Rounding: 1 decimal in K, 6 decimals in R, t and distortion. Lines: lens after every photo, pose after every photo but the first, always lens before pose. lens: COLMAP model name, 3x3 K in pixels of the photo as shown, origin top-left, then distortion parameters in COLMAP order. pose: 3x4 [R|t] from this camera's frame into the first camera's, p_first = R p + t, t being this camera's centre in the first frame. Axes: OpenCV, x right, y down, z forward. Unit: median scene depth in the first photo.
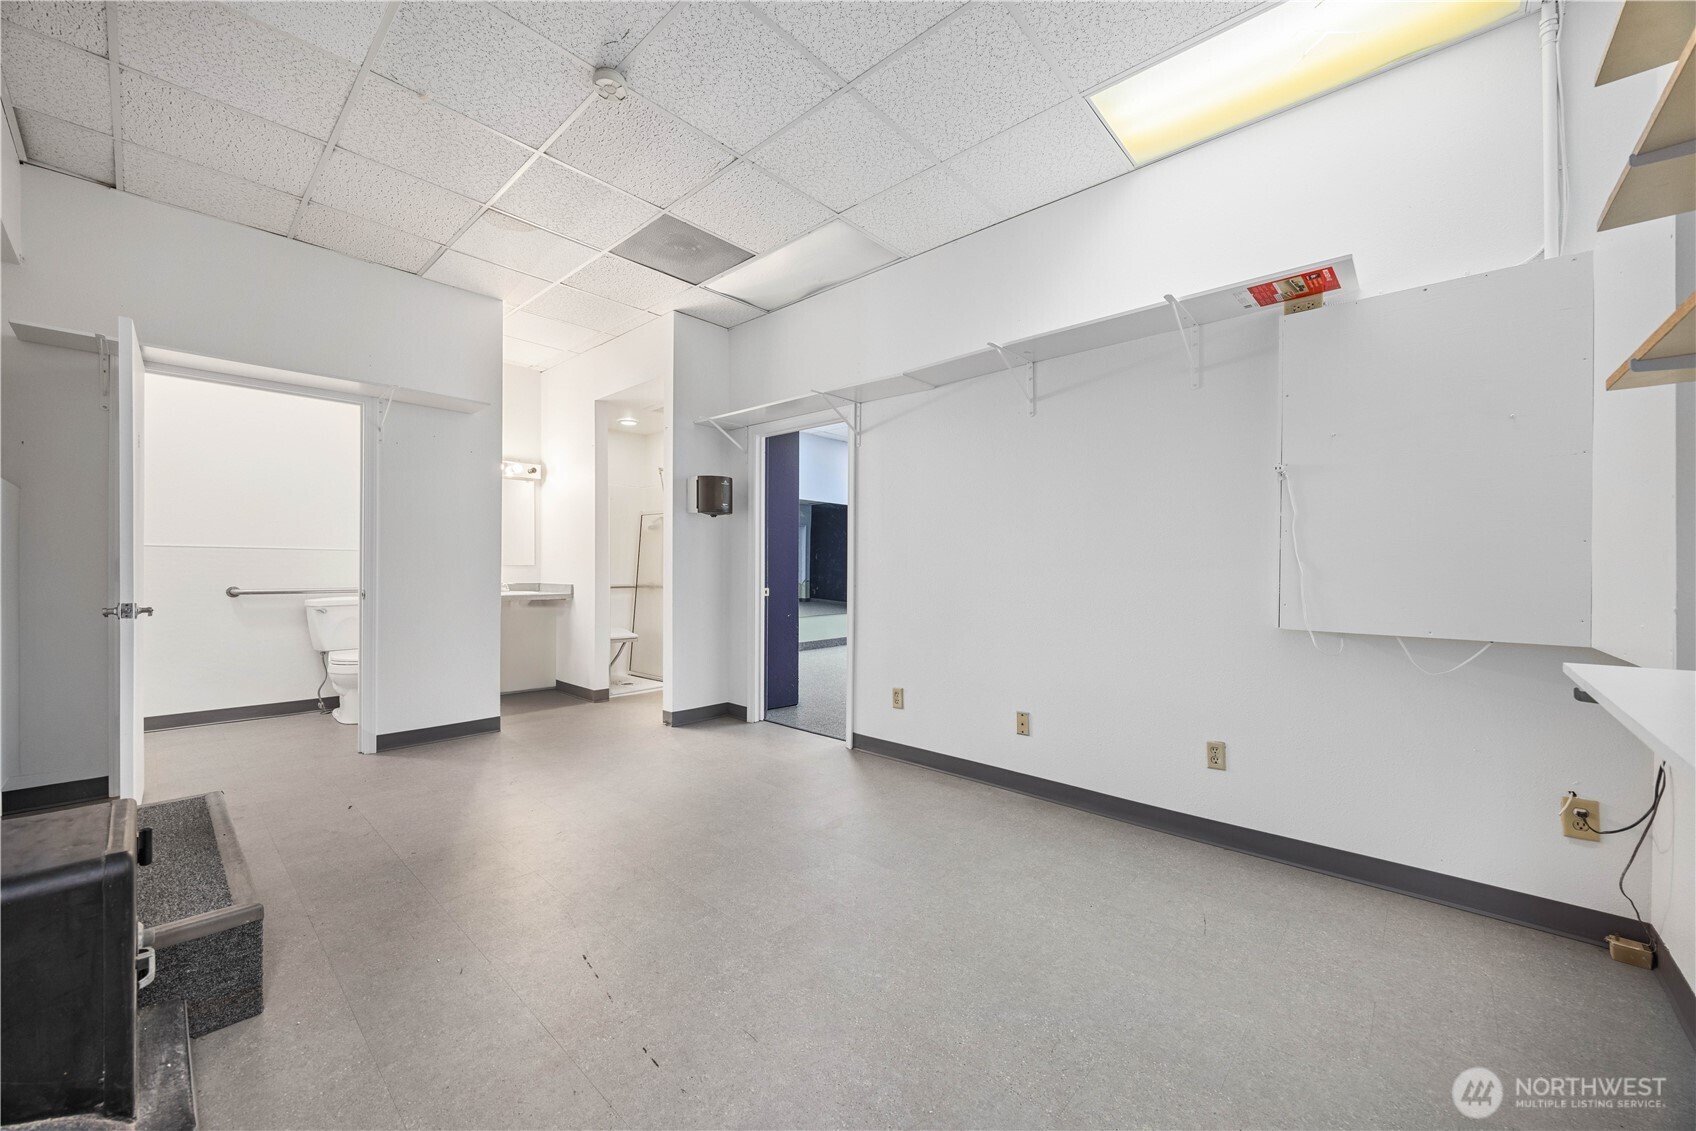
lens RADIAL K [[641.5, 0, 848.0], [0, 641.5, 565.5], [0, 0, 1]] dist [-0.014254, 0.000059]
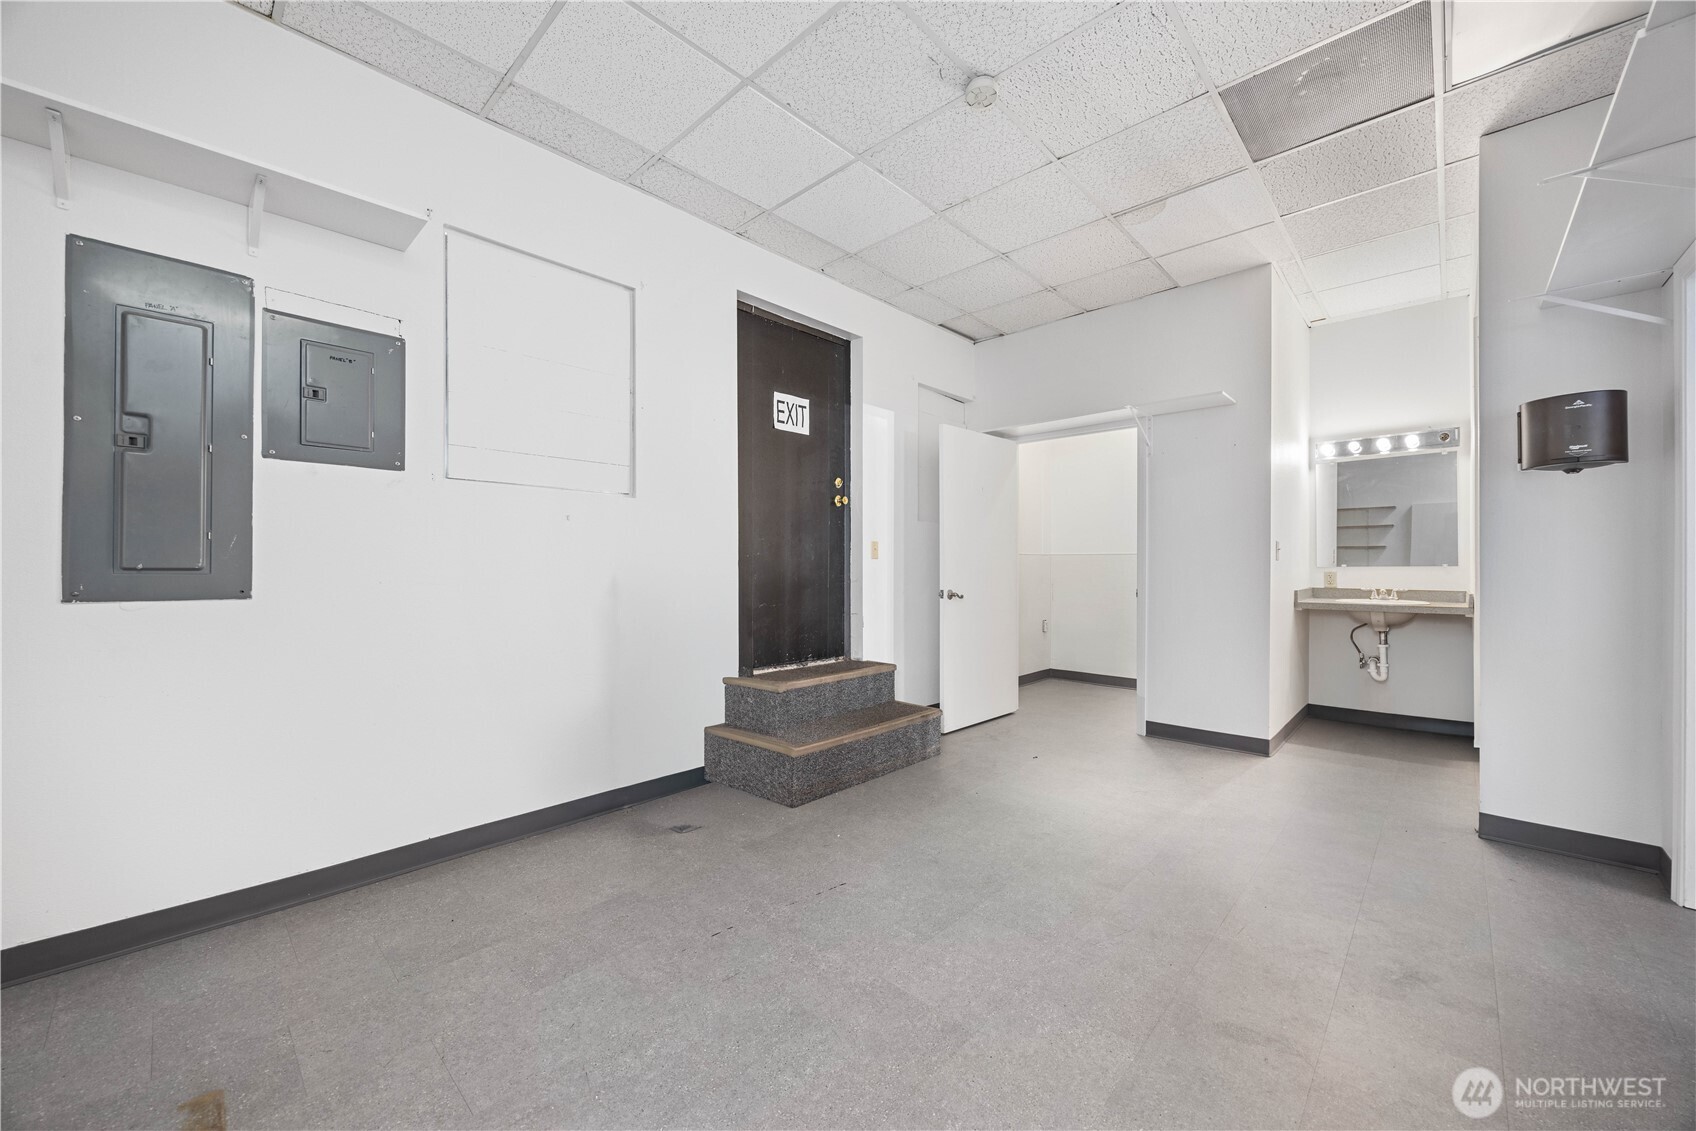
lens RADIAL K [[644.0, 0, 831.2], [0, 644.0, 563.1], [0, 0, 1]] dist [-0.003503, 0.000074]
pose [[-0.035307, -0.009058, -0.999335, 0.400832], [0.003019, 0.999953, -0.009170, 0.001923], [0.999372, -0.003341, -0.035278, 0.487921]]
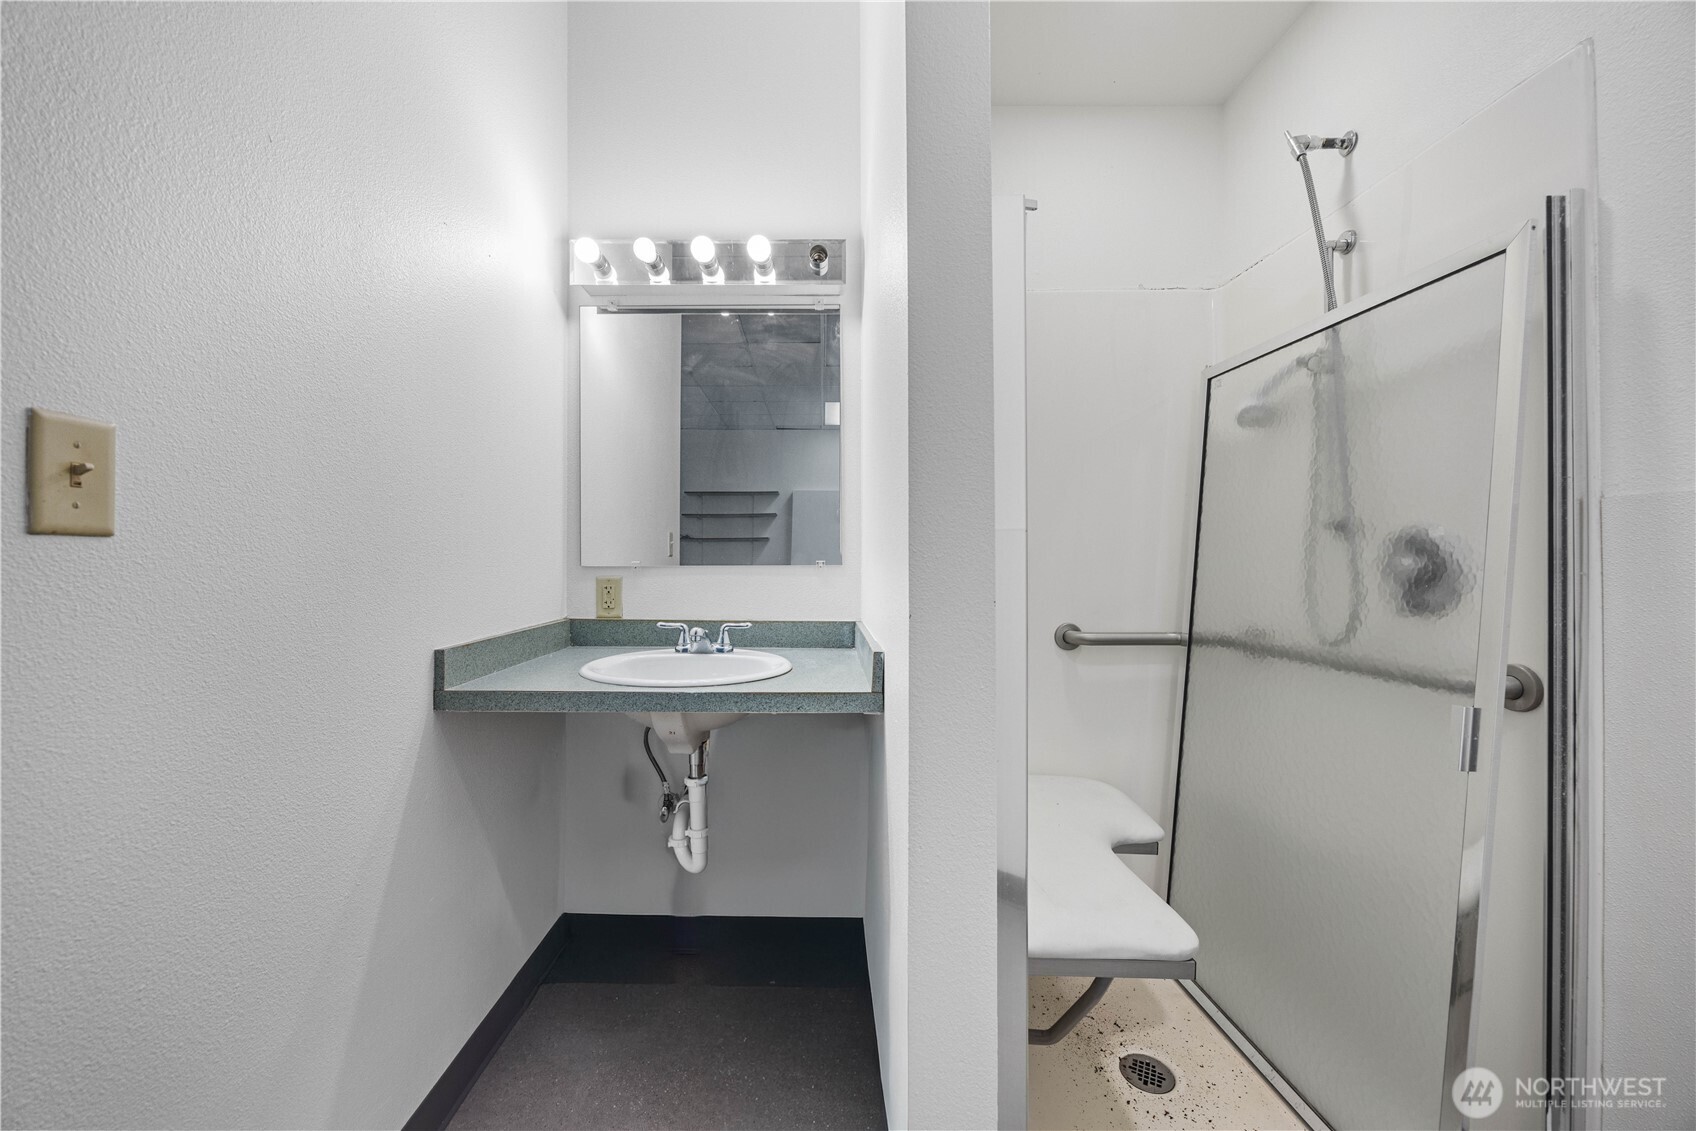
lens RADIAL K [[644.0, 0, 831.2], [0, 644.0, 563.1], [0, 0, 1]] dist [-0.003503, 0.000074]
pose [[0.676659, -0.003980, -0.736286, -0.395756], [0.004575, 0.999989, -0.001200, -0.000159], [0.736282, -0.002557, 0.676670, 1.198329]]
